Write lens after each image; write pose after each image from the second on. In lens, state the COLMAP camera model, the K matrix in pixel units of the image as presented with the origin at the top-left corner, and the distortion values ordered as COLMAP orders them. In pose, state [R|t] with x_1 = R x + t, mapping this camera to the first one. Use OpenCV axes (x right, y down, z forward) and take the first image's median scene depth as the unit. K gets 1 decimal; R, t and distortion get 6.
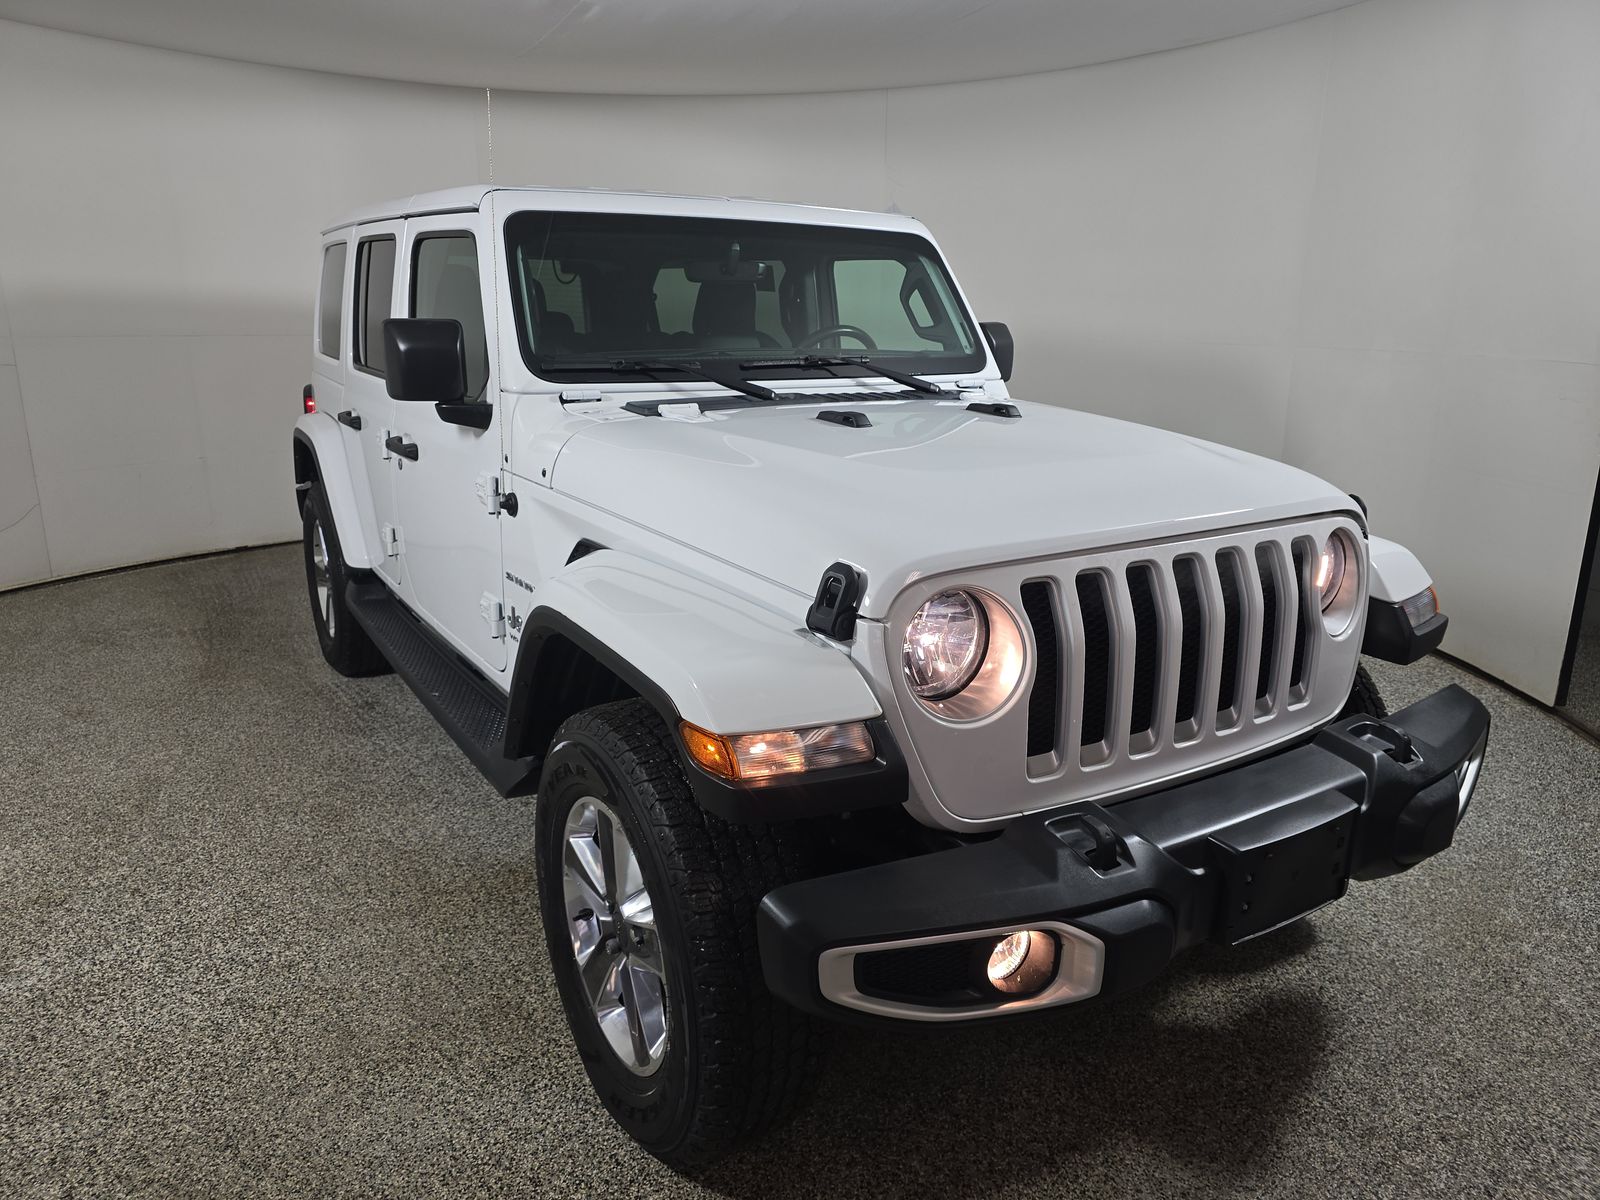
lens RADIAL K [[1111.3, 0, 800.0], [0, 1111.3, 600.0], [0, 0, 1]] dist [-0.029120, -0.000974]
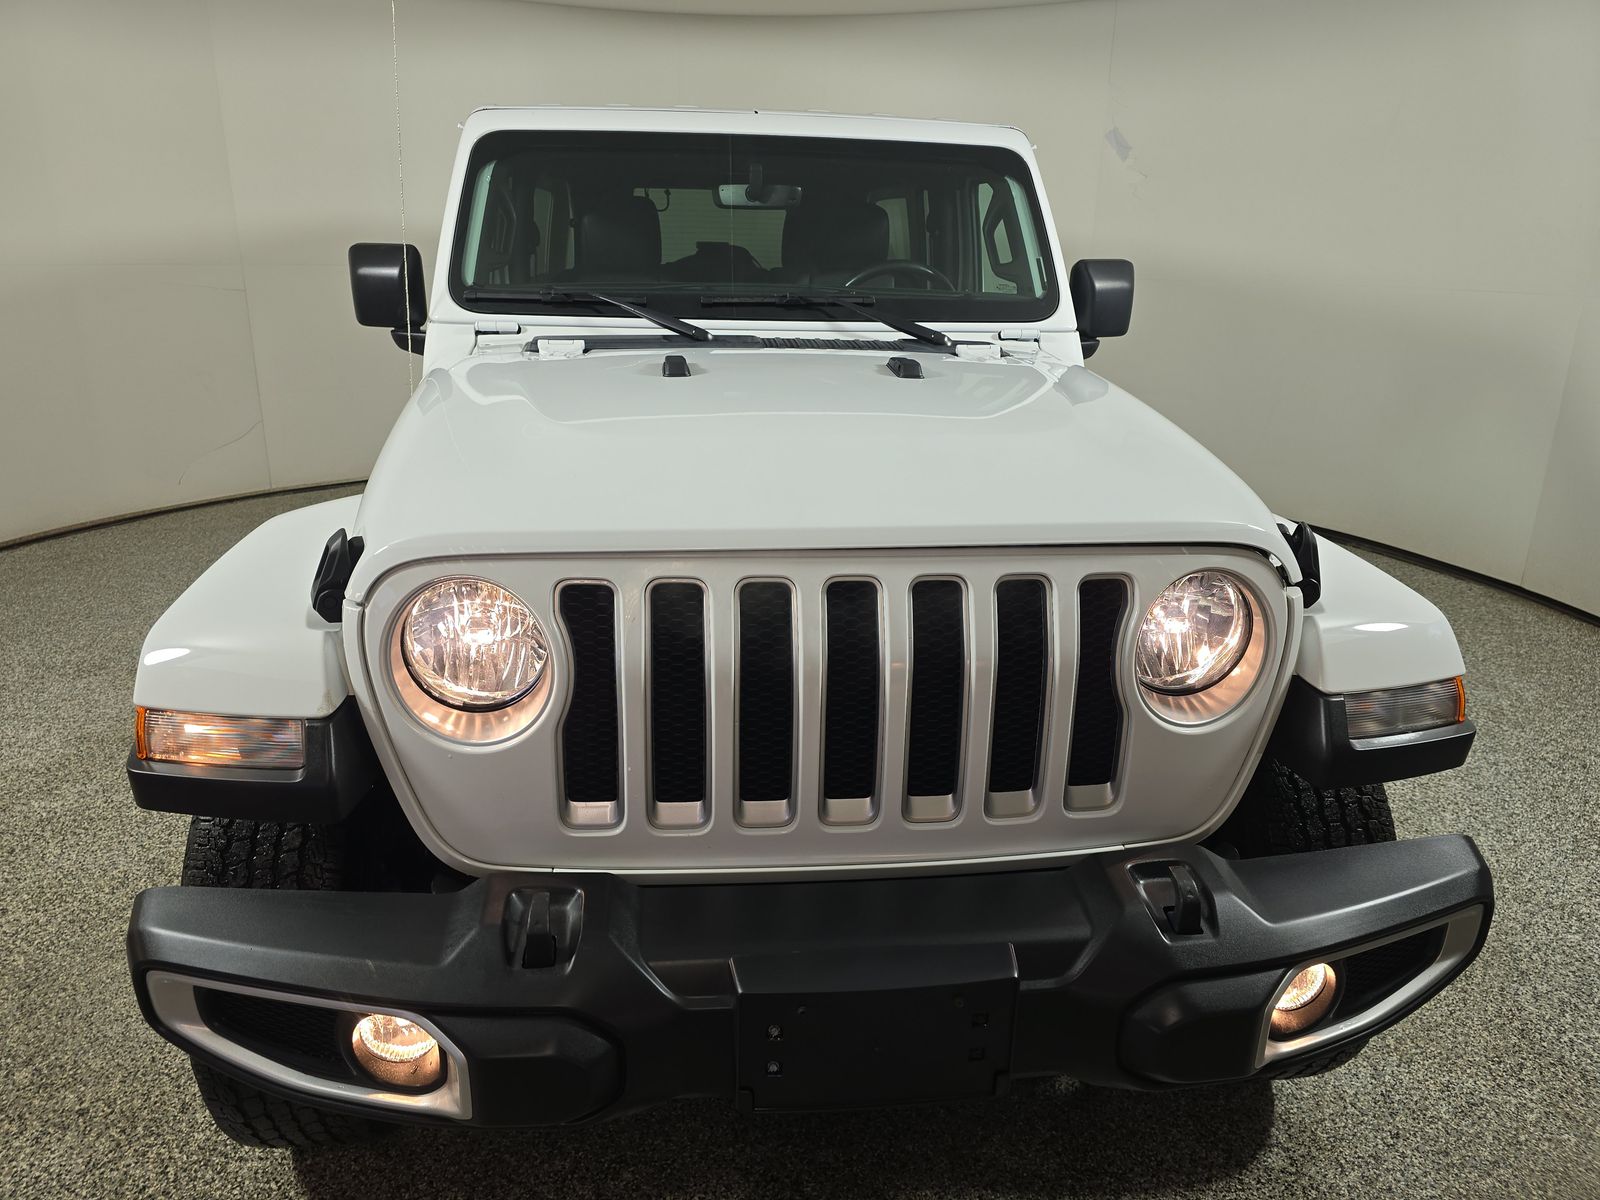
lens RADIAL K [[1049.8, 0, 799.8], [0, 1049.8, 626.7], [0, 0, 1]] dist [0.001787, 0.000186]
pose [[0.903359, 0.156643, -0.399257, 0.391445], [-0.120241, 0.986082, 0.114820, -0.056370], [0.411686, -0.055717, 0.909621, 0.232386]]
